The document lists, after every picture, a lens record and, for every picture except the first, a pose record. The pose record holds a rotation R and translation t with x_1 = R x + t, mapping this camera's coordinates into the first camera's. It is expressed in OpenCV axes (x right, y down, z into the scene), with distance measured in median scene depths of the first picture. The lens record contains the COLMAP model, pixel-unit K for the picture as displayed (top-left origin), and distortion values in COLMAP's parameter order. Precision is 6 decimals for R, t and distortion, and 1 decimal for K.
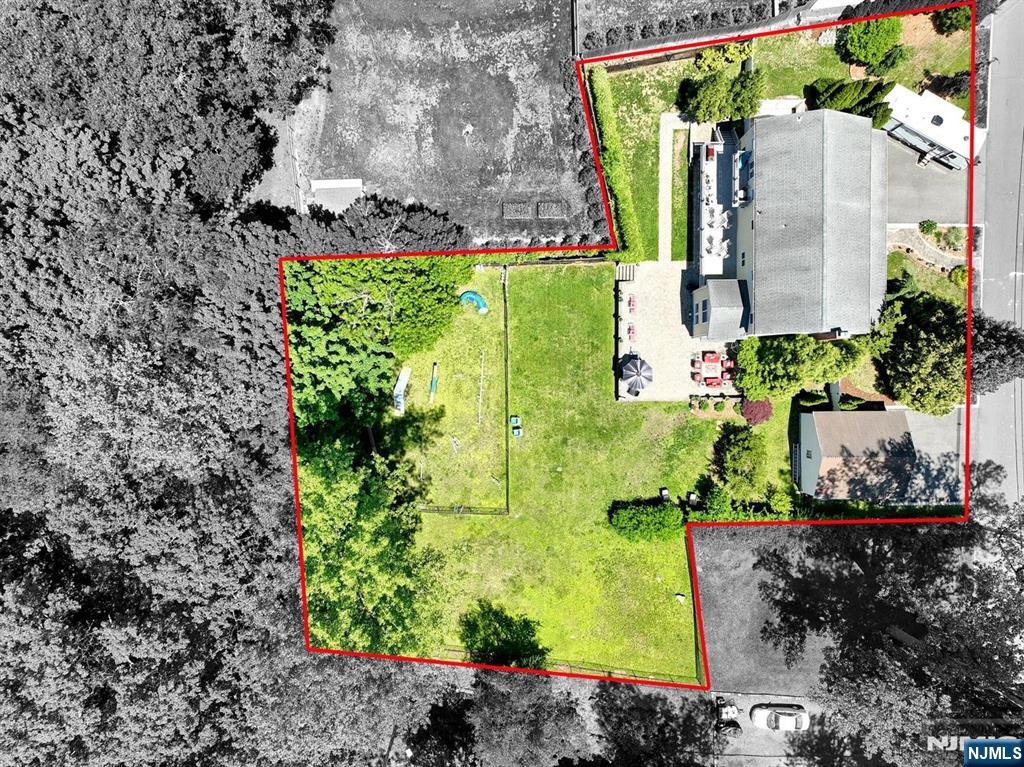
lens RADIAL K [[717.7, 0, 510.1], [0, 717.7, 378.6], [0, 0, 1]] dist [0.000609, 0.015475]
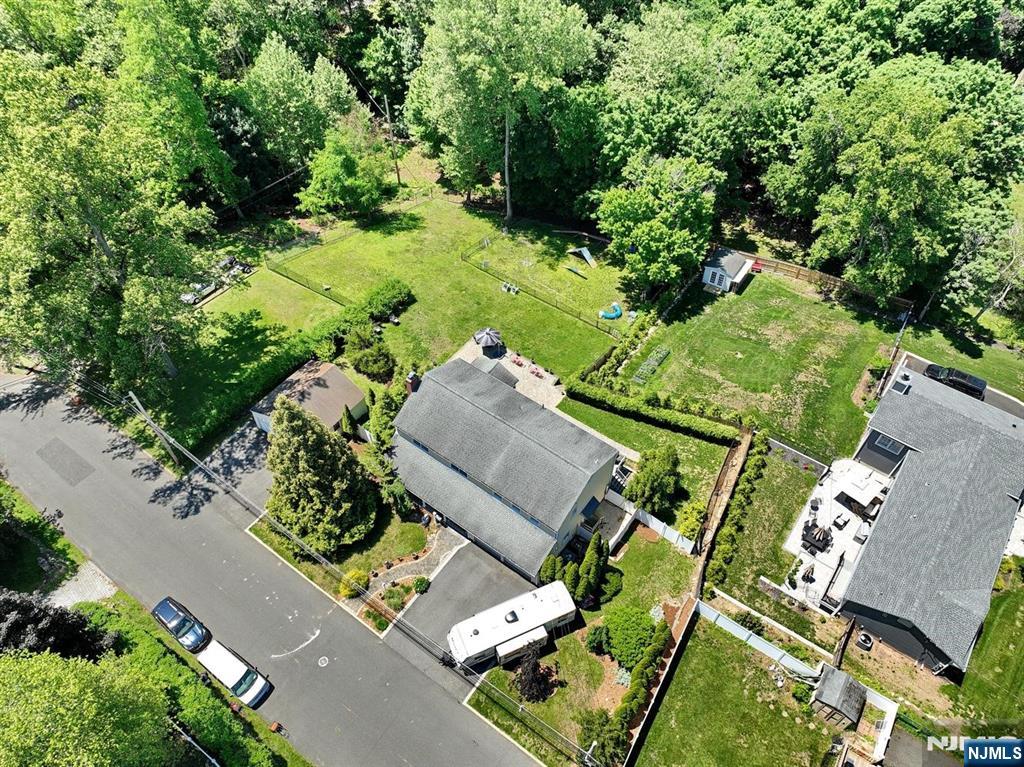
lens RADIAL K [[717.7, 0, 512.7], [0, 717.7, 383.3], [0, 0, 1]] dist [0.000609, 0.015475]
pose [[-0.594718, 0.614451, -0.518421, 0.801807], [-0.803753, -0.468129, 0.367199, -0.502623], [-0.017062, 0.635063, 0.772272, 0.123947]]
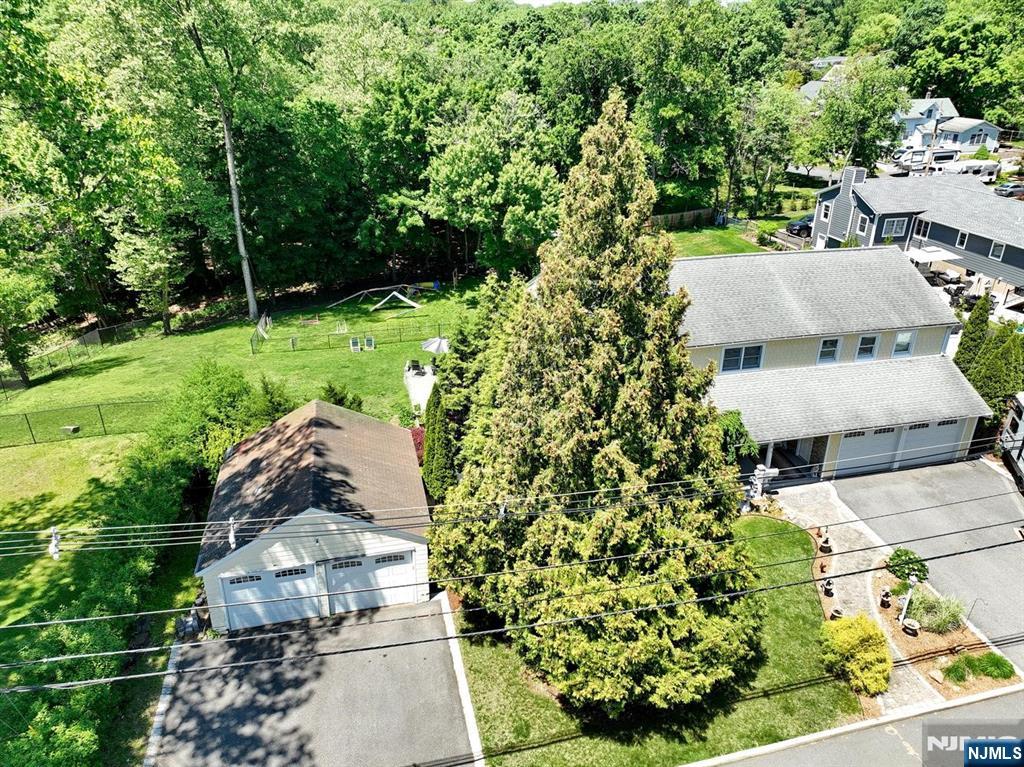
lens RADIAL K [[717.7, 0, 510.2], [0, 717.7, 385.9], [0, 0, 1]] dist [0.000609, 0.015475]
pose [[0.215921, 0.416995, -0.882889, 0.815356], [-0.976407, 0.089578, -0.196483, 0.069783], [-0.002845, 0.904484, 0.426499, 0.718575]]
